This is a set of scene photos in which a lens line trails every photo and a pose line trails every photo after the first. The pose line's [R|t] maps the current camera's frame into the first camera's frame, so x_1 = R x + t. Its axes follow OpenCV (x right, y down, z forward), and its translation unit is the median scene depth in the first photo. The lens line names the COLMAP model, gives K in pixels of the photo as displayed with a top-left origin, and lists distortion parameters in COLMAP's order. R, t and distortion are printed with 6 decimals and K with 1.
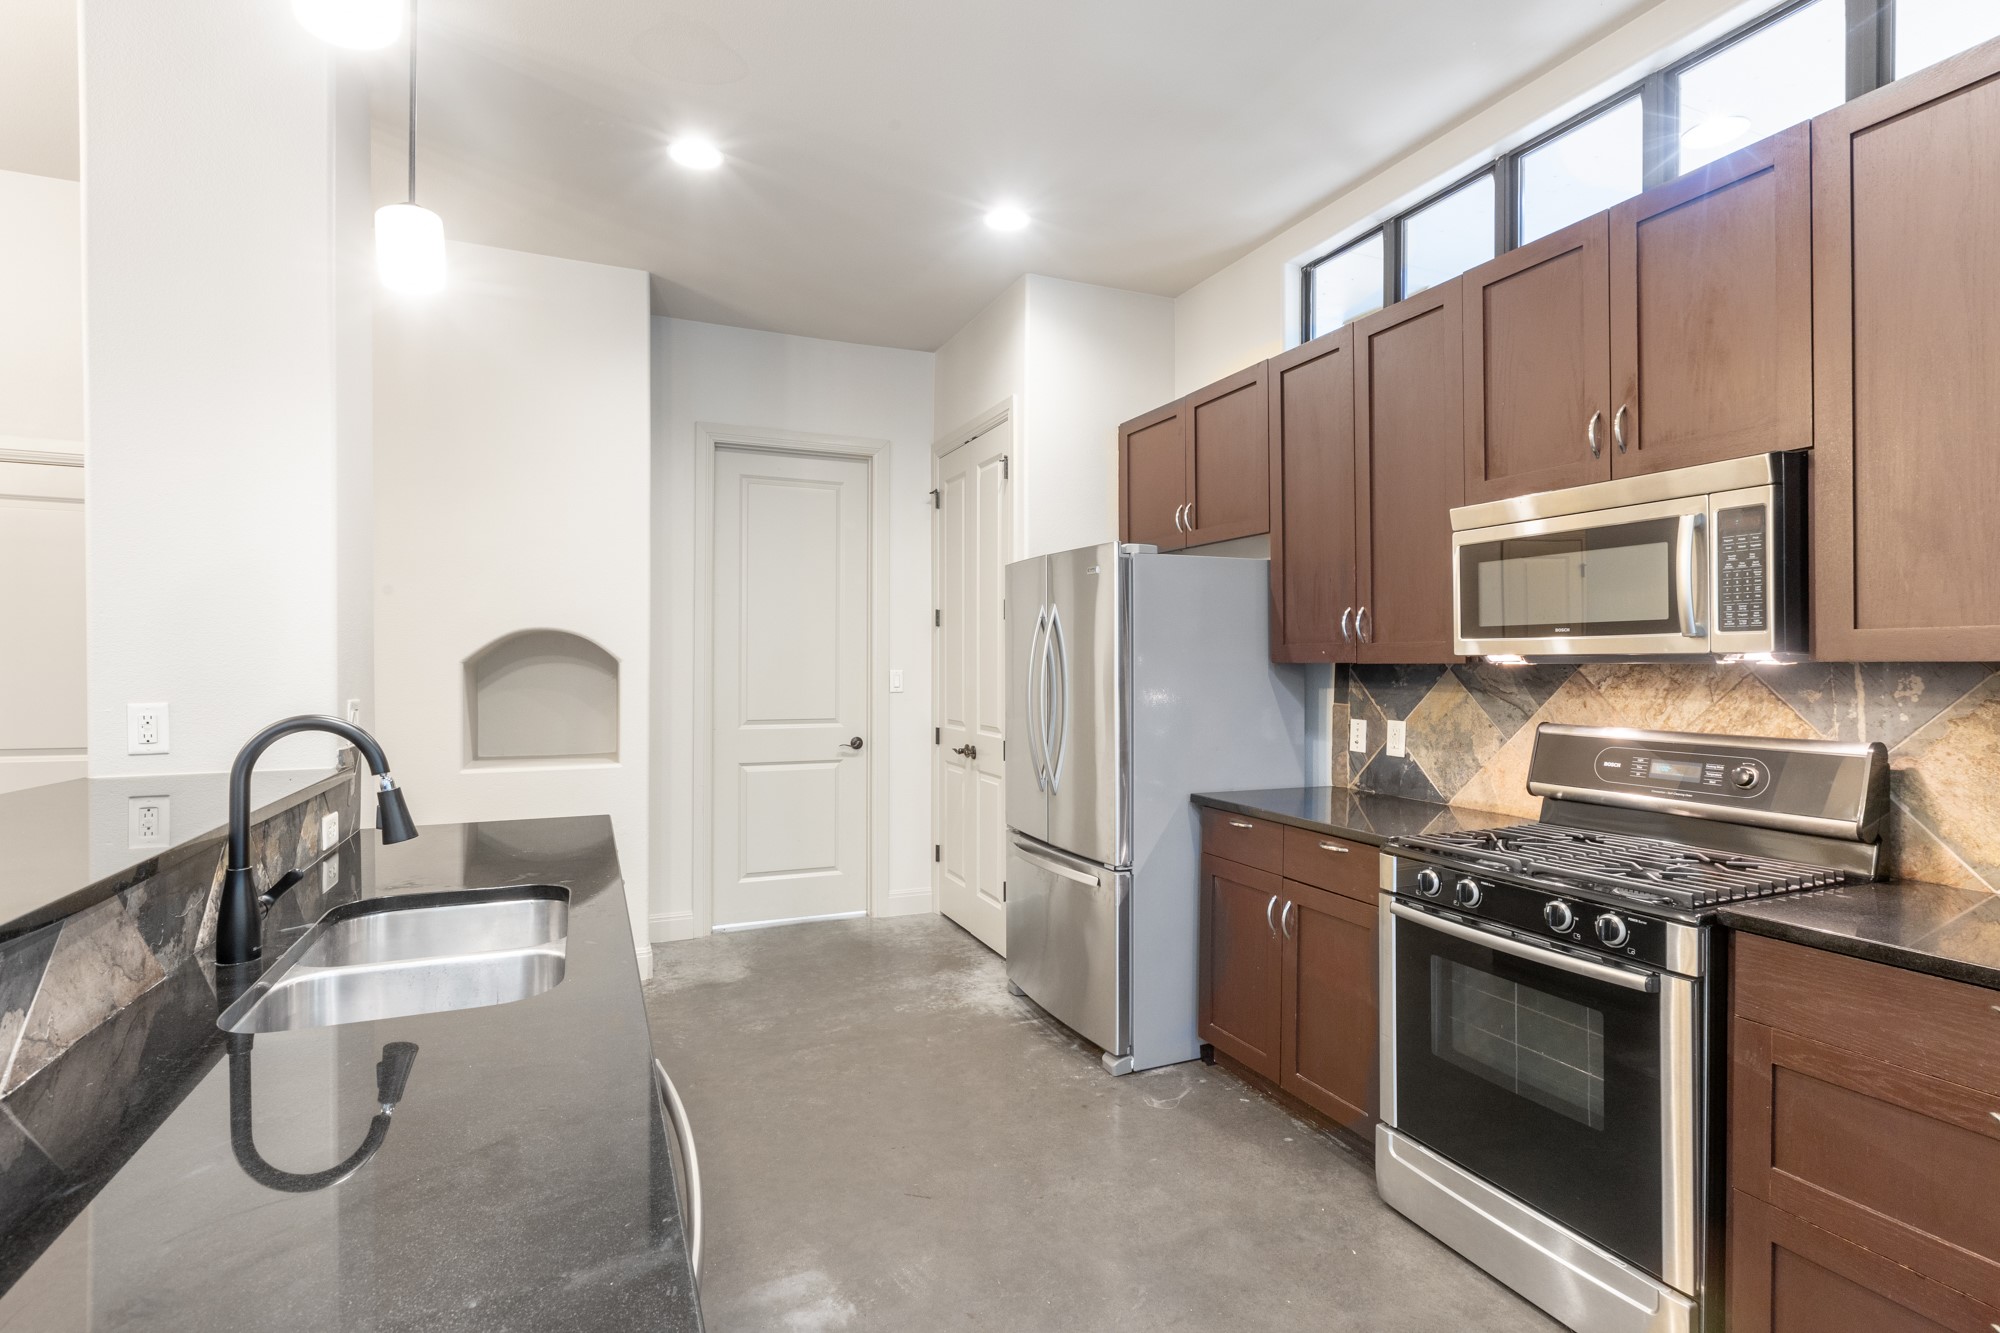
lens RADIAL K [[934.8, 0, 986.2], [0, 934.8, 656.1], [0, 0, 1]] dist [0.003581, 0.000099]
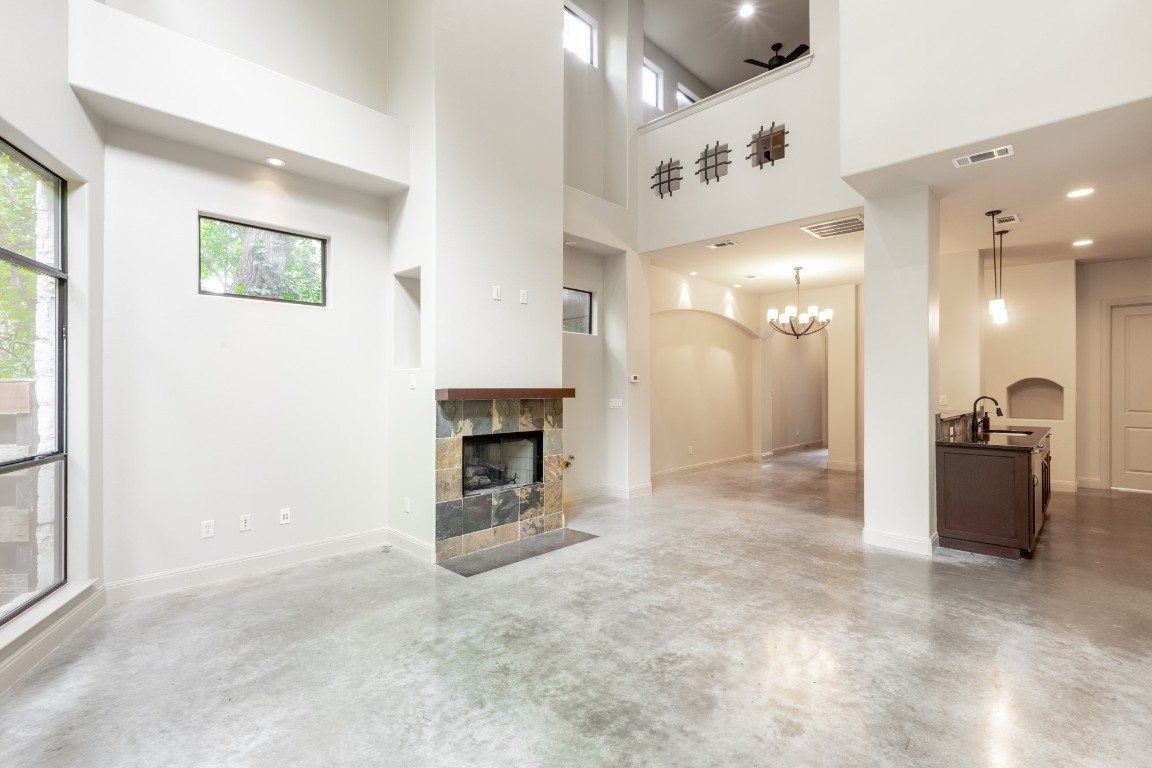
lens RADIAL K [[522.1, 0, 580.8], [0, 522.1, 381.6], [0, 0, 1]] dist [-0.000393, 0.000155]
pose [[0.380999, -0.005970, -0.924556, 0.864223], [0.006162, 0.999973, -0.003917, -0.025809], [0.924555, -0.004204, 0.381026, -1.639762]]
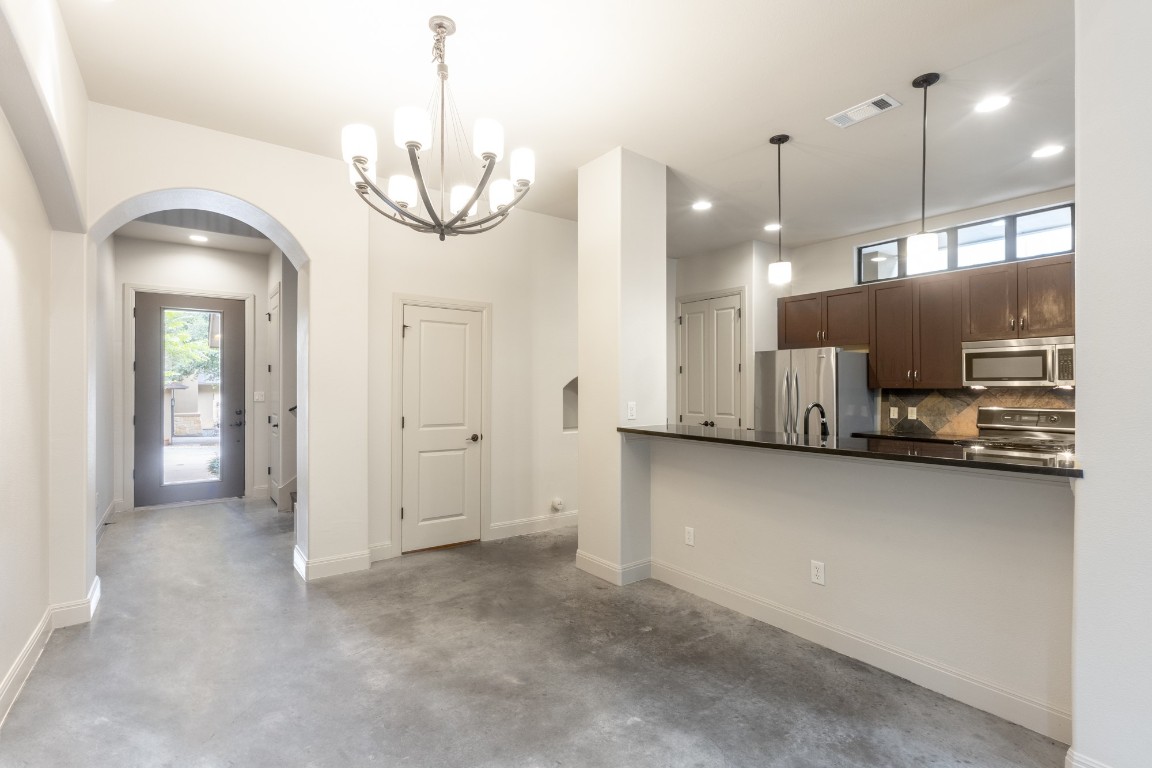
lens RADIAL K [[522.1, 0, 571.3], [0, 522.1, 389.4], [0, 0, 1]] dist [-0.000393, 0.000155]
pose [[0.976488, -0.001597, 0.215565, -1.127634], [-0.000546, 0.999951, 0.009880, -0.005952], [-0.215570, -0.009765, 0.976440, -0.462102]]
